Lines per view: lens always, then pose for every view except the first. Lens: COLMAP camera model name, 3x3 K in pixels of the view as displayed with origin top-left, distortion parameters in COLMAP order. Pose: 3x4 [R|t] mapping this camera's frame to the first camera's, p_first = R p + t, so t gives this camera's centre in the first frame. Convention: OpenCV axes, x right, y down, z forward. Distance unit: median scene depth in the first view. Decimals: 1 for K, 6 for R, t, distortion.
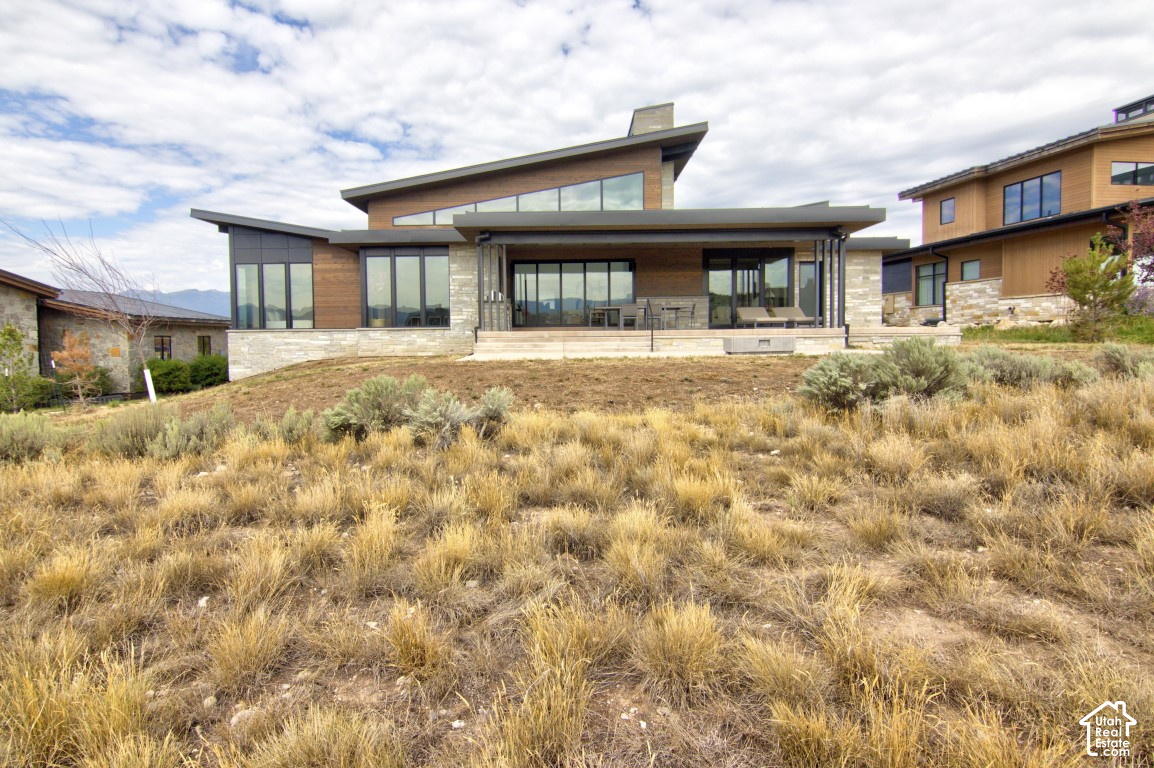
lens RADIAL K [[658.8, 0, 519.1], [0, 658.8, 346.7], [0, 0, 1]] dist [0.005540, -0.000048]
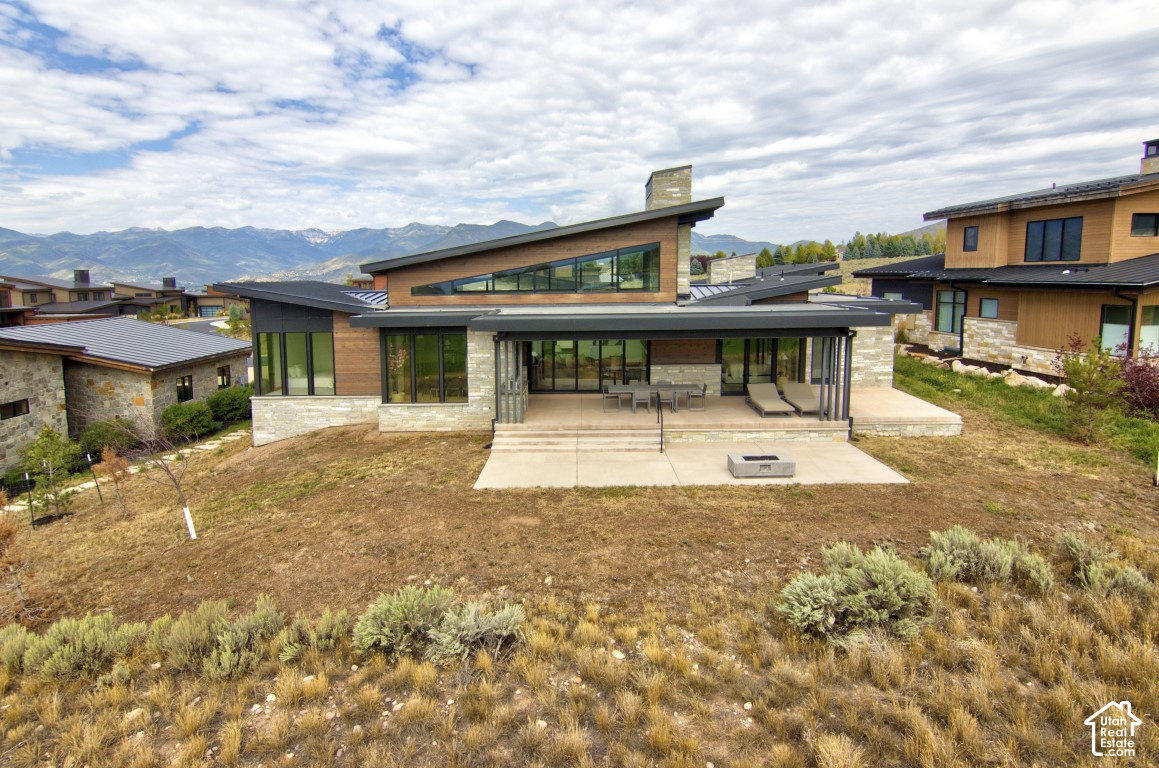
lens RADIAL K [[695.4, 0, 539.1], [0, 695.4, 305.4], [0, 0, 1]] dist [0.008315, -0.000230]
pose [[0.999978, 0.006497, -0.001420, 0.005968], [-0.006382, 0.997539, 0.069826, -0.230560], [0.001870, -0.069815, 0.997558, -0.065812]]
